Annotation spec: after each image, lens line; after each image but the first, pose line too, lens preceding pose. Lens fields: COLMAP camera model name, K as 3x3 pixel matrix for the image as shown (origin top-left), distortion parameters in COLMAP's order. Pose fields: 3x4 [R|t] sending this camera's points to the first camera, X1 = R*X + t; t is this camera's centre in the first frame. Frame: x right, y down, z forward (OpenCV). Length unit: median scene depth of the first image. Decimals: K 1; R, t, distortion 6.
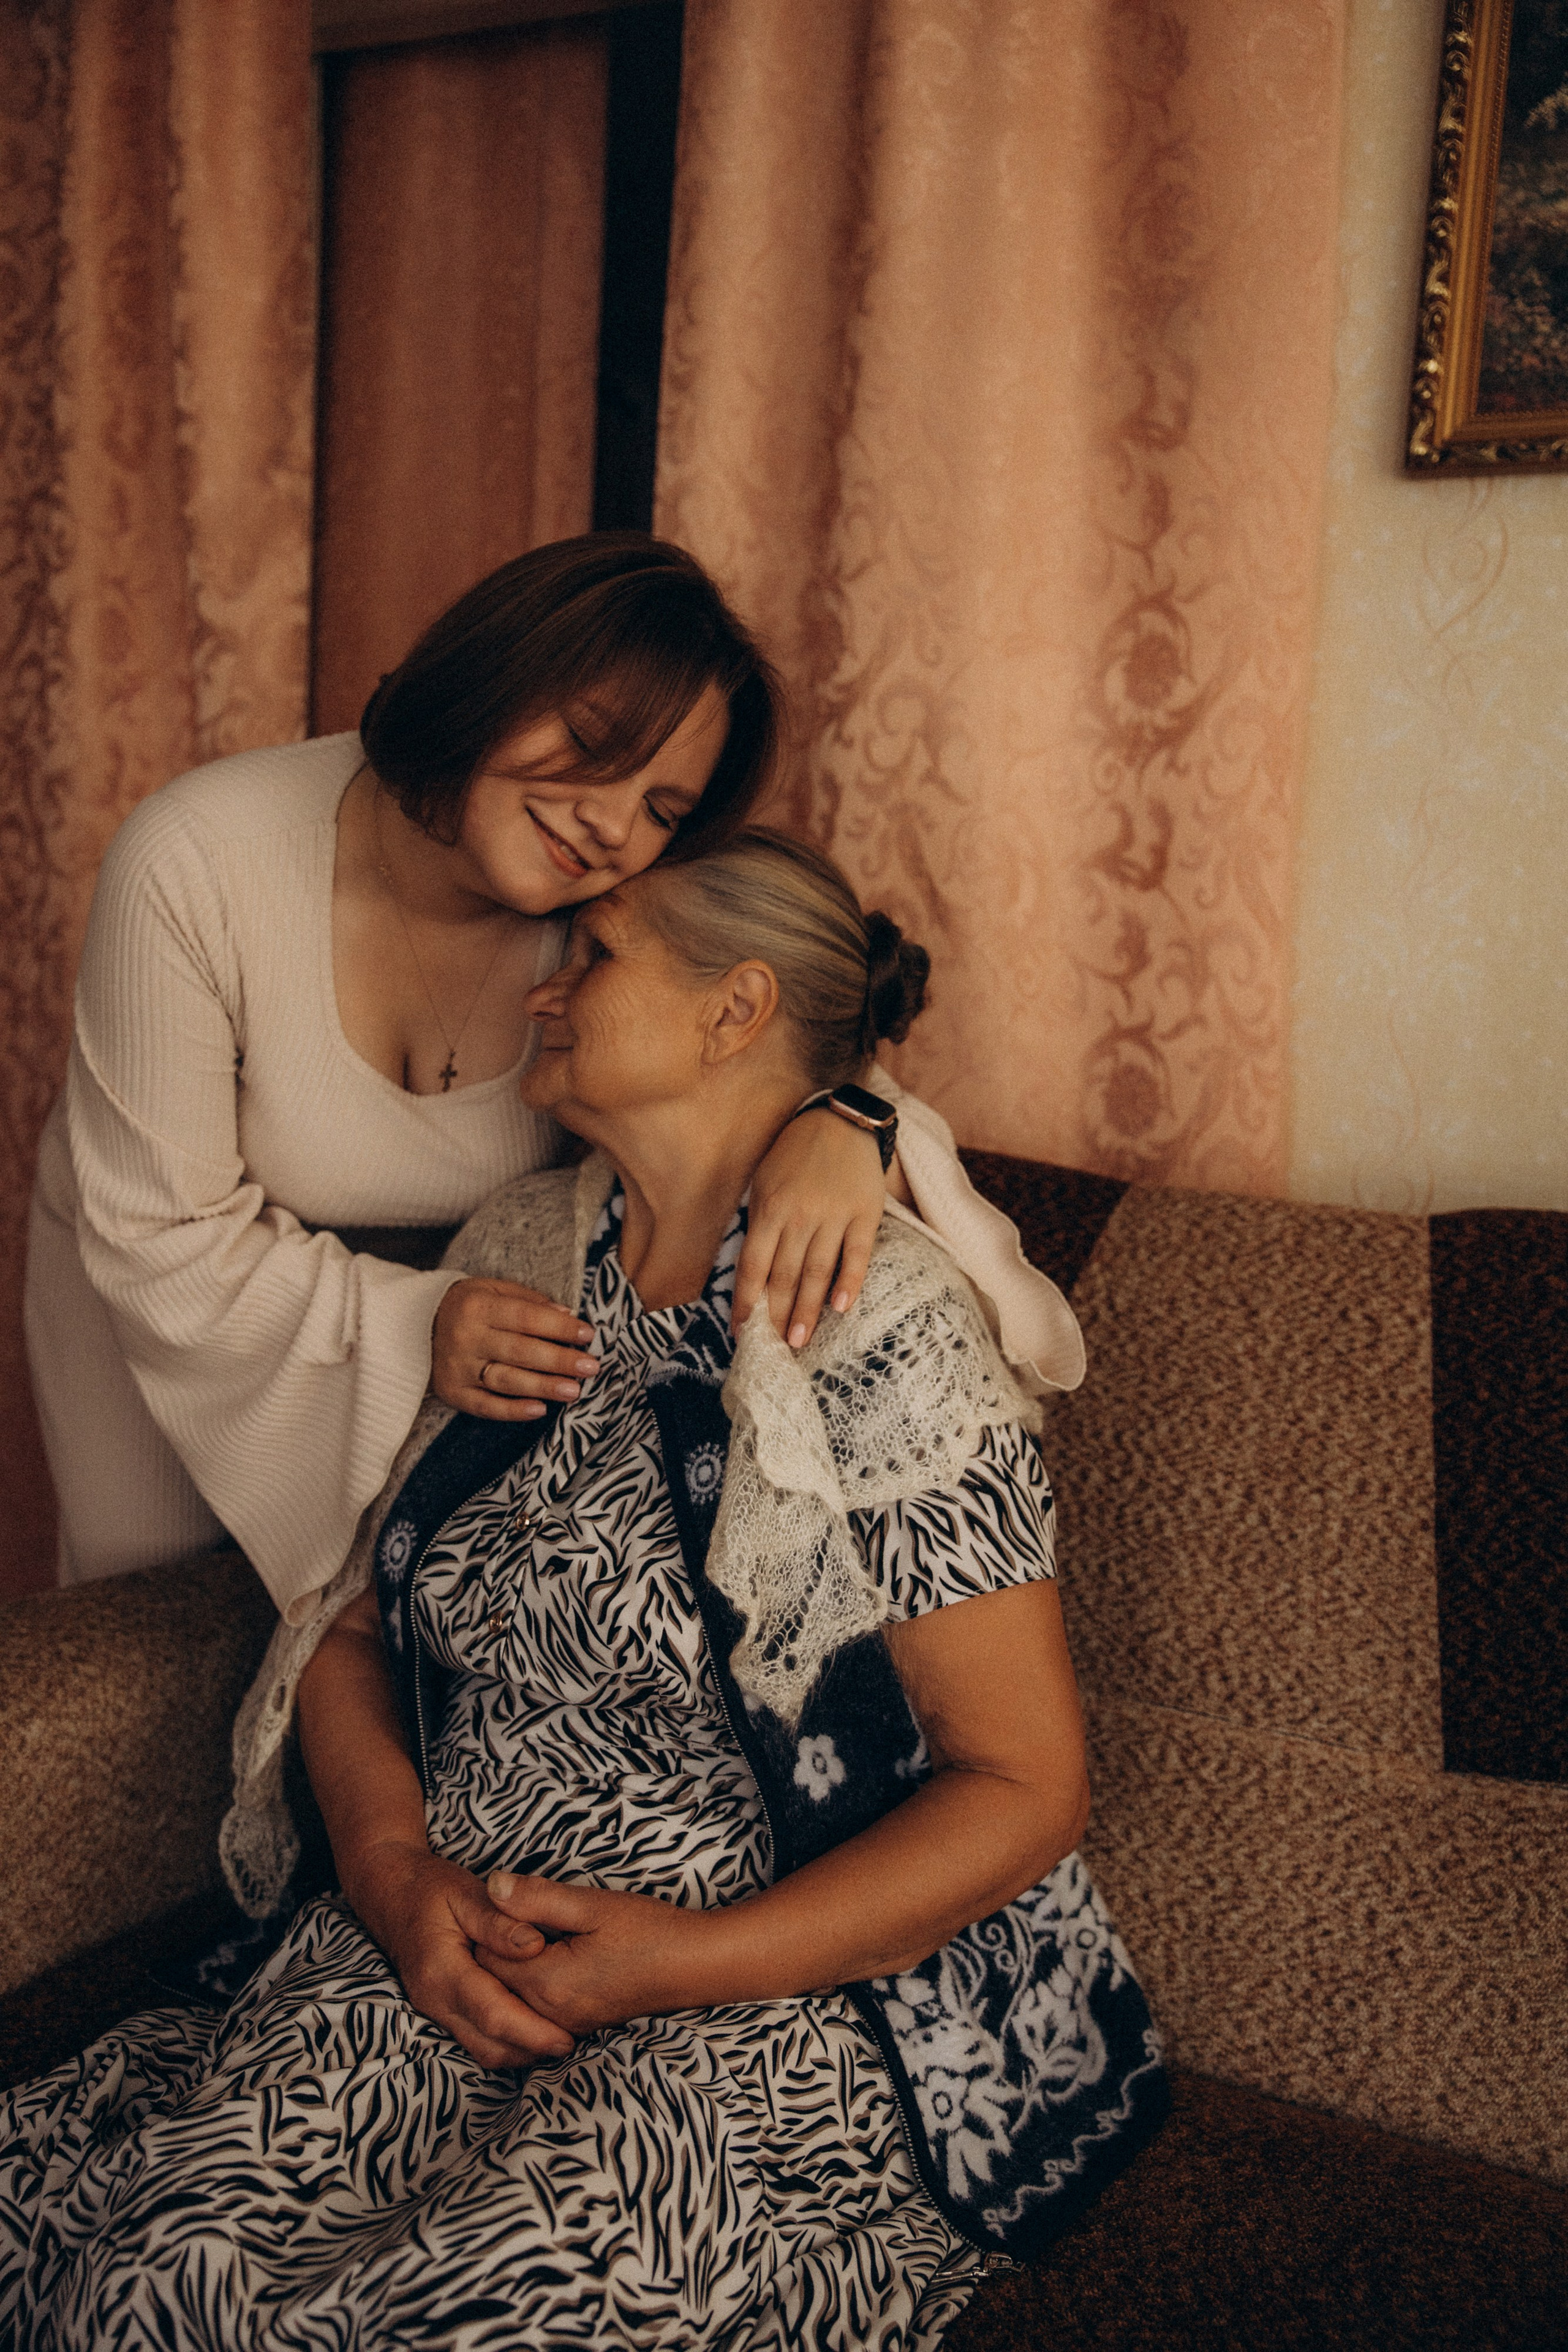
lens RADIAL K [[2150.3, 0, 767.1], [0, 2150.3, 1187.0], [0, 0, 1]] dist [-0.012066, 0.021748]
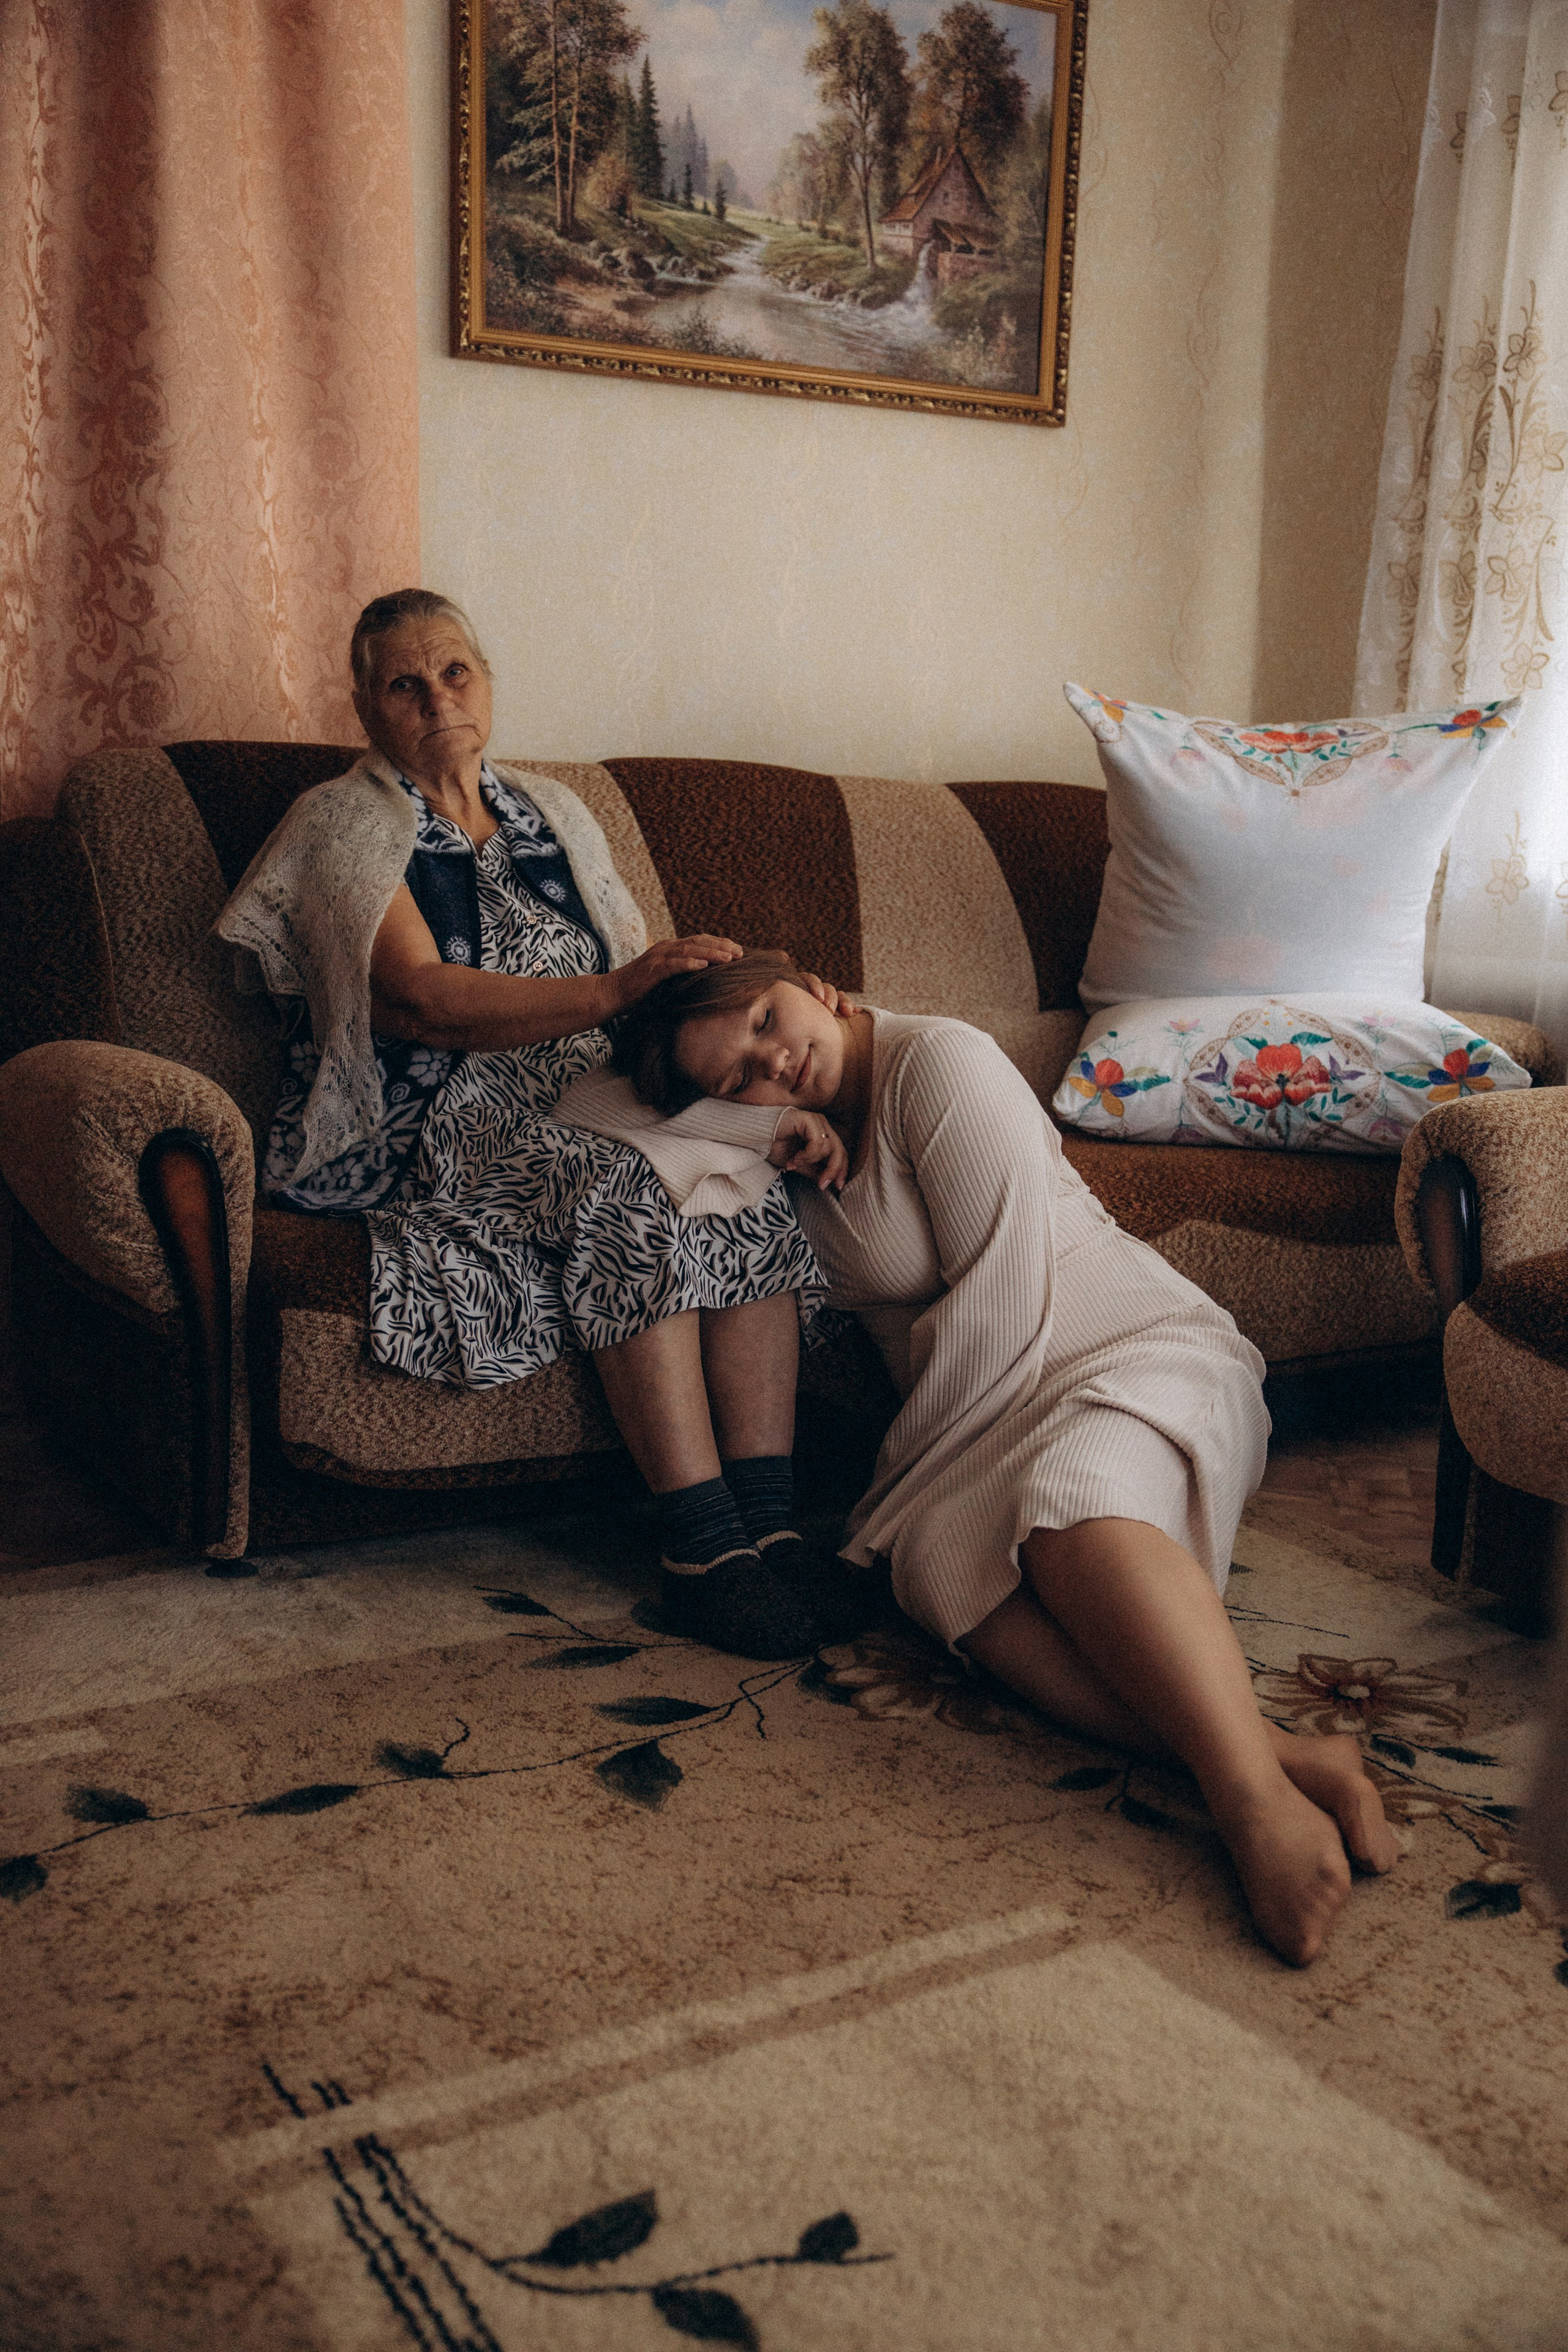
lens RADIAL K [[2327.1, 0, 784.0], [0, 2327.1, 1176.0], [0, 0, 1]] dist [0.011439, -0.006603]
pose [[0.533252, -0.200177, 0.821931, -1.529361], [0.087219, 0.979432, 0.181950, 0.010701], [-0.841448, -0.025337, 0.539744, -0.353315]]
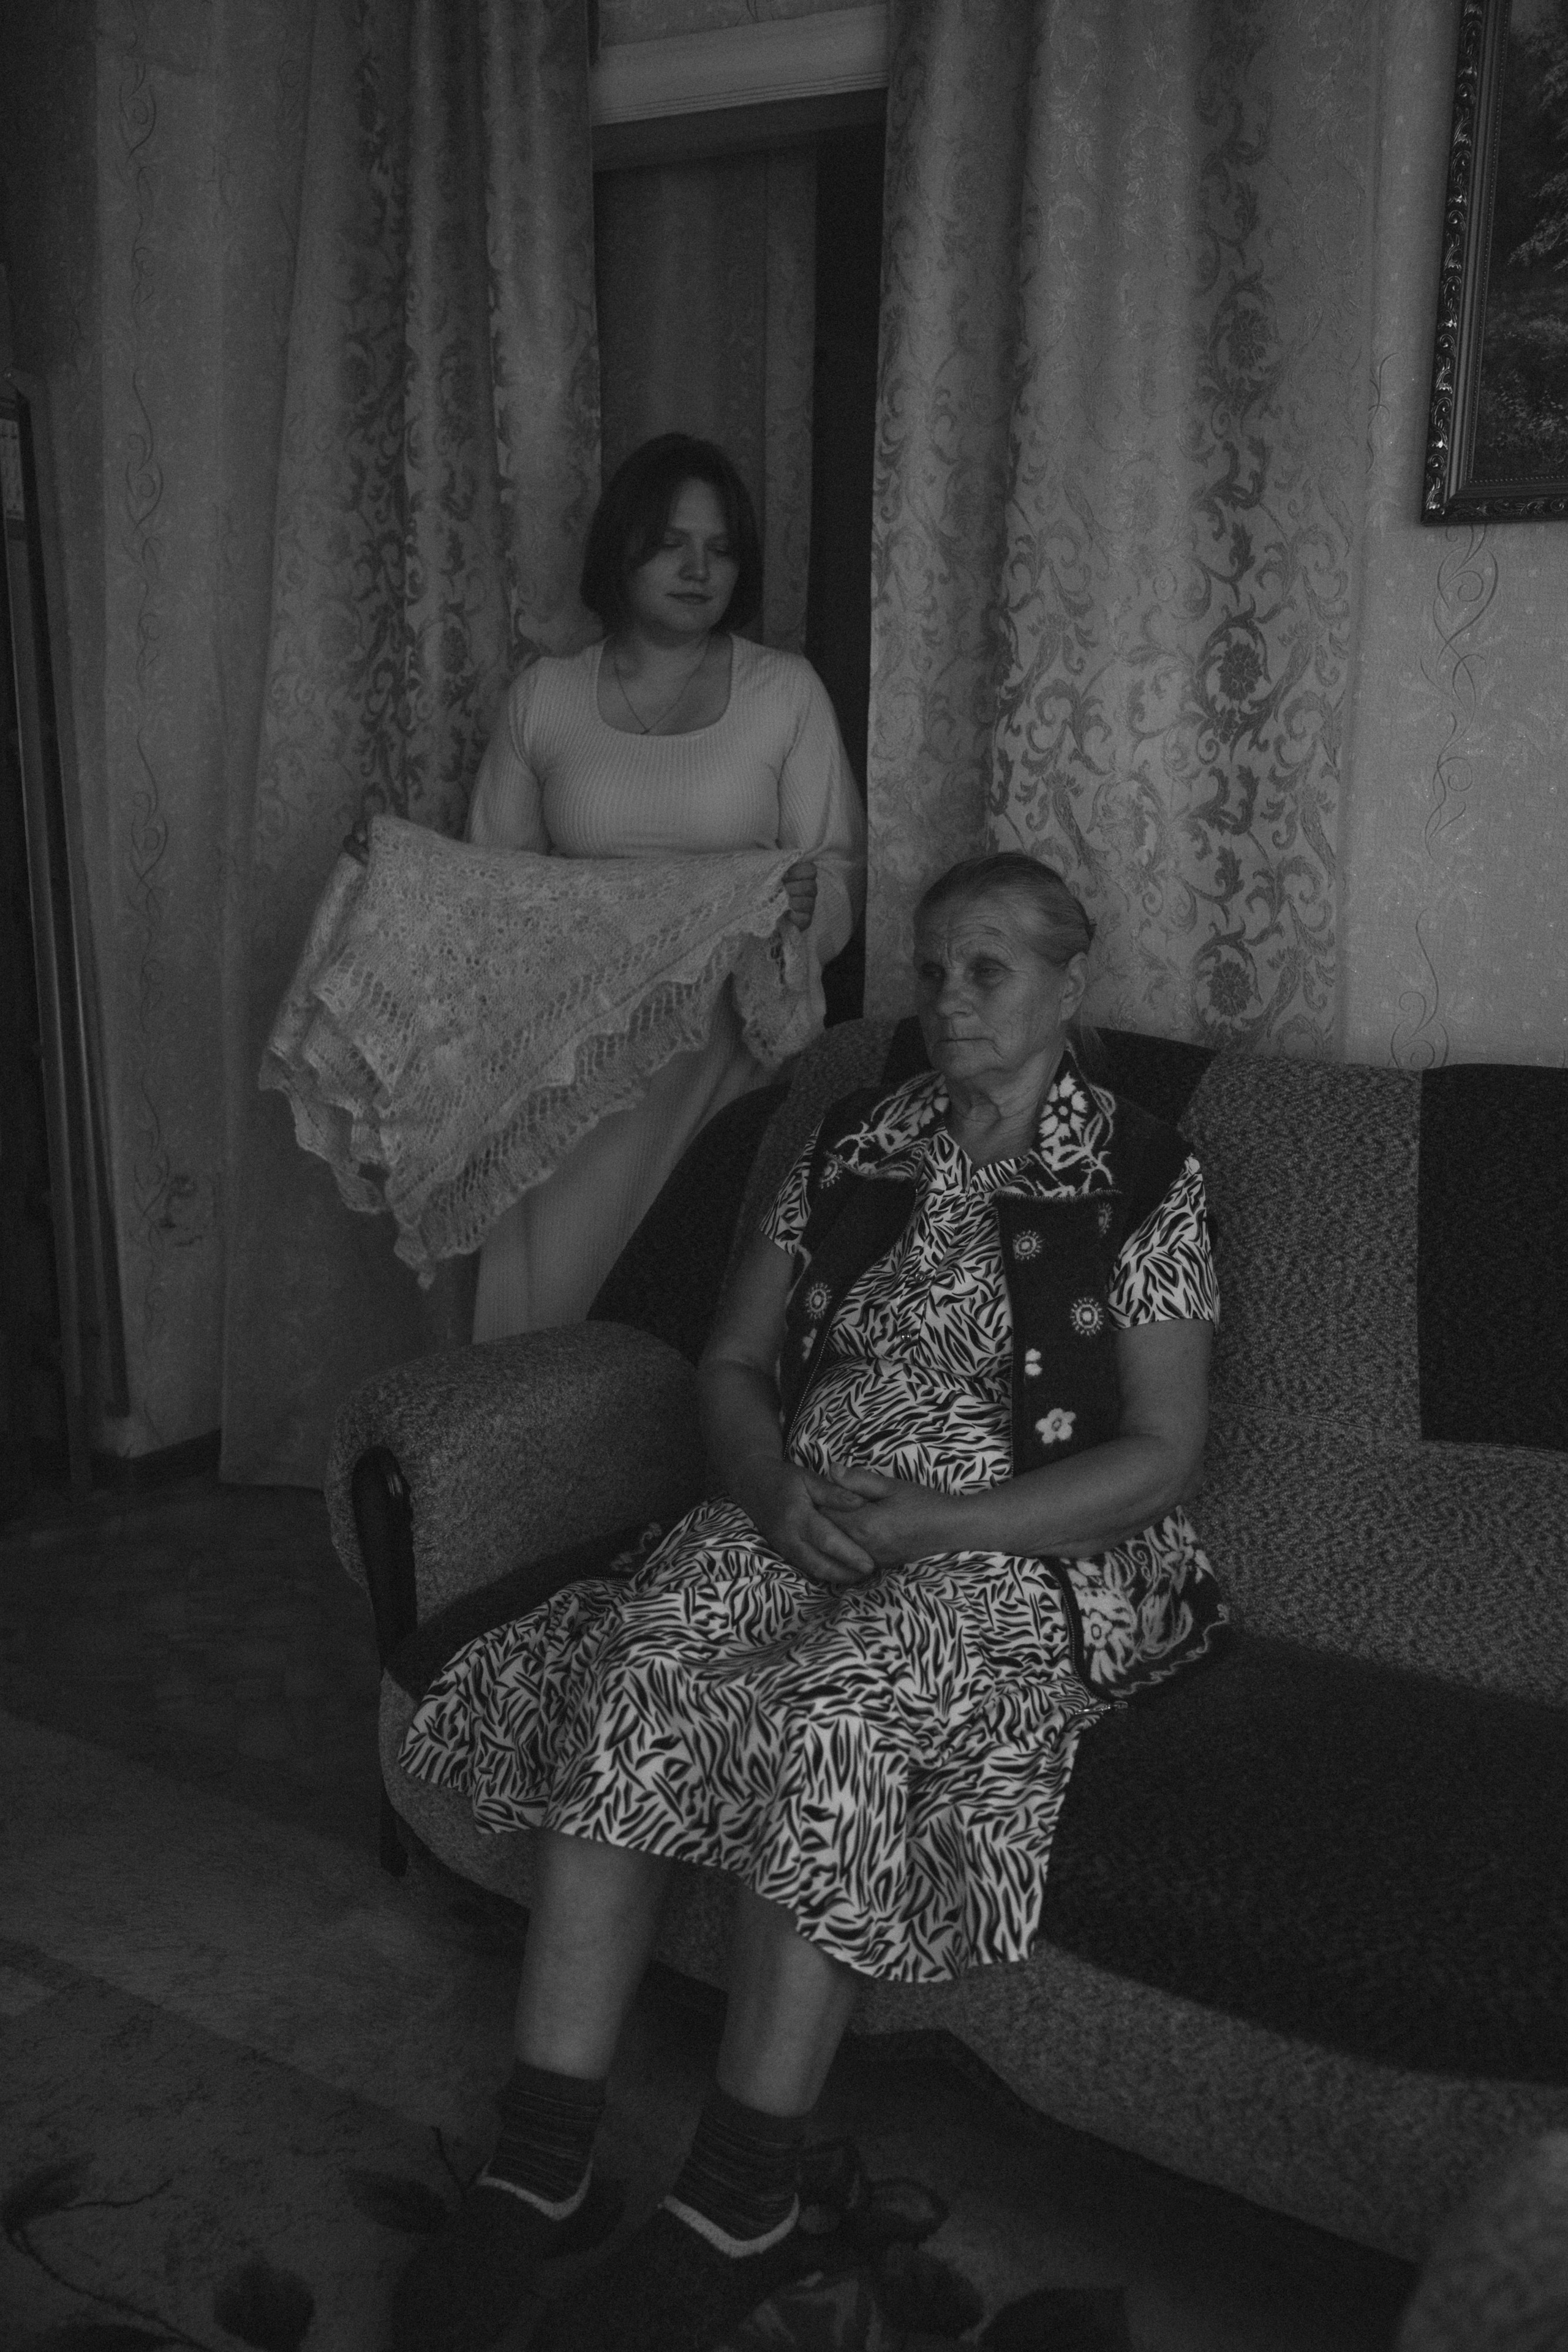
lens RADIAL K [[2150.3, 0, 767.1], [0, 2150.3, 1187.0], [0, 0, 1]] dist [-0.012066, 0.021748]
pose [[0.995747, -0.019590, -0.090027, -0.002483], [0.025330, 0.997689, 0.063055, -0.010801], [0.088583, -0.065067, 0.993941, -0.493376]]
